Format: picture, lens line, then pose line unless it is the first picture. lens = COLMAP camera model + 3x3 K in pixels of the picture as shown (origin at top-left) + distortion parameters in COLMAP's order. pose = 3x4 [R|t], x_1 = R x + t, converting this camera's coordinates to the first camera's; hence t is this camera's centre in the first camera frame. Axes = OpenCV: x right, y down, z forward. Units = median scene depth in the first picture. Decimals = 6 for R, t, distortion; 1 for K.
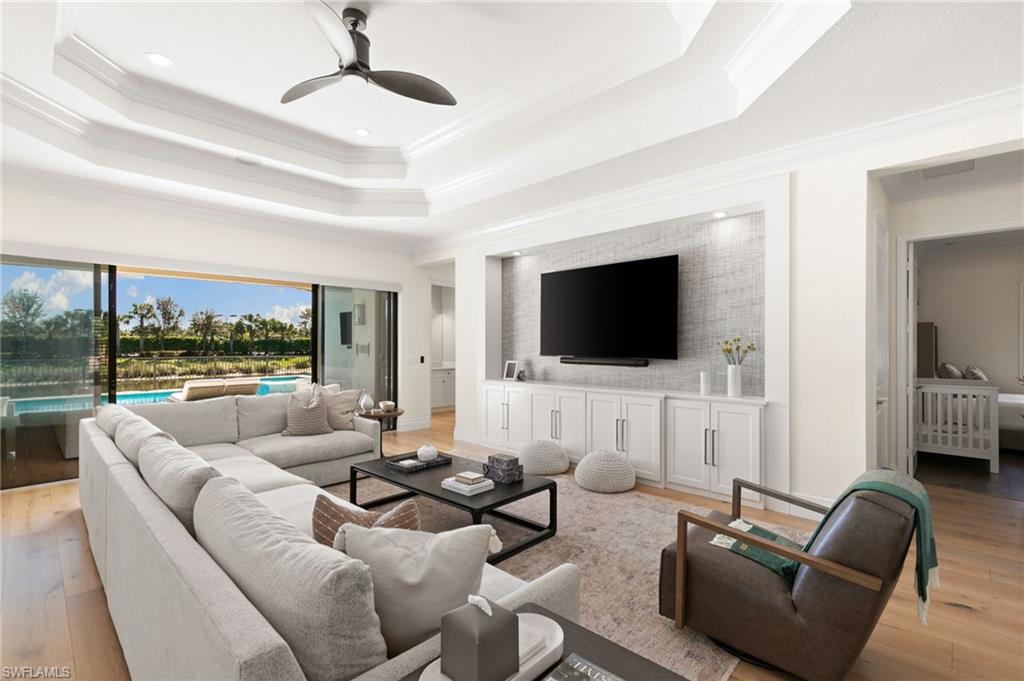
lens RADIAL K [[463.0, 0, 508.1], [0, 463.0, 343.6], [0, 0, 1]] dist [0.005824, -0.001514]
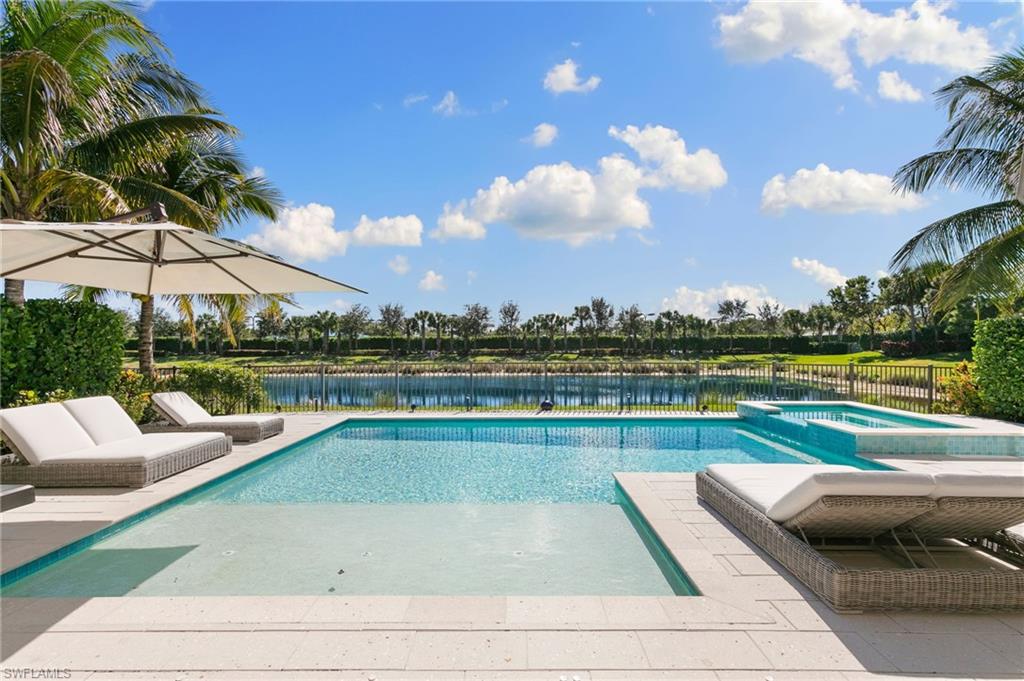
lens RADIAL K [[463.0, 0, 508.5], [0, 463.0, 339.2], [0, 0, 1]] dist [0.005824, -0.001514]
pose [[0.661934, -0.004186, -0.749551, -0.050789], [0.002837, 0.999991, -0.003080, -0.003327], [0.749557, -0.000088, 0.661940, 0.108487]]
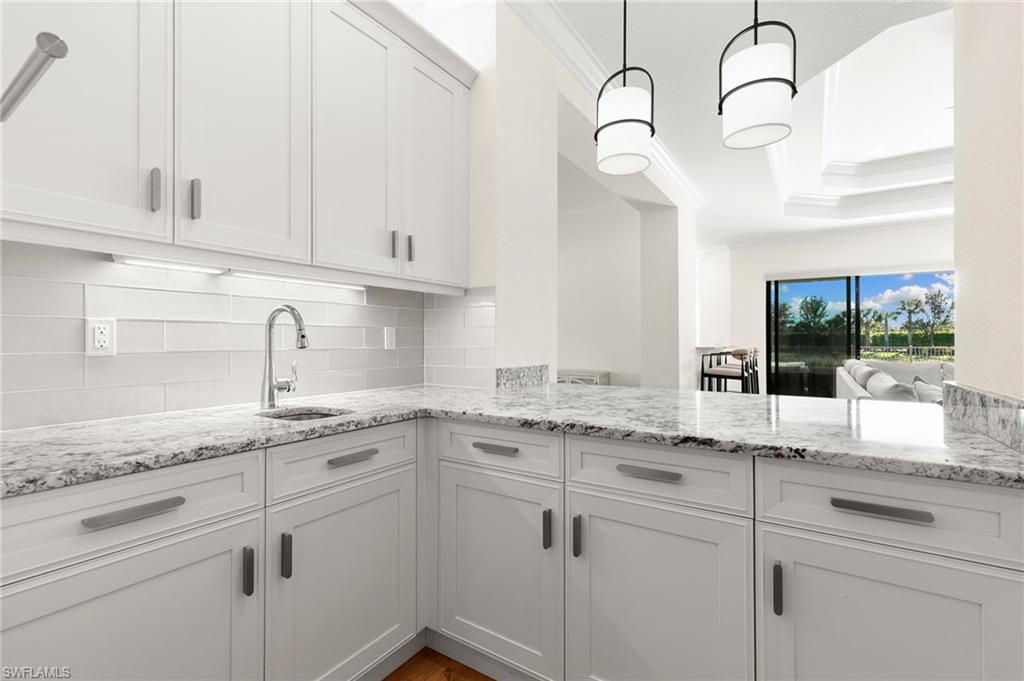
lens RADIAL K [[463.0, 0, 488.9], [0, 463.0, 334.0], [0, 0, 1]] dist [0.005824, -0.001514]
pose [[0.147782, -0.004598, -0.989009, 0.096797], [0.000719, 0.999989, -0.004541, -0.006176], [0.989020, -0.000040, 0.147784, -0.079913]]
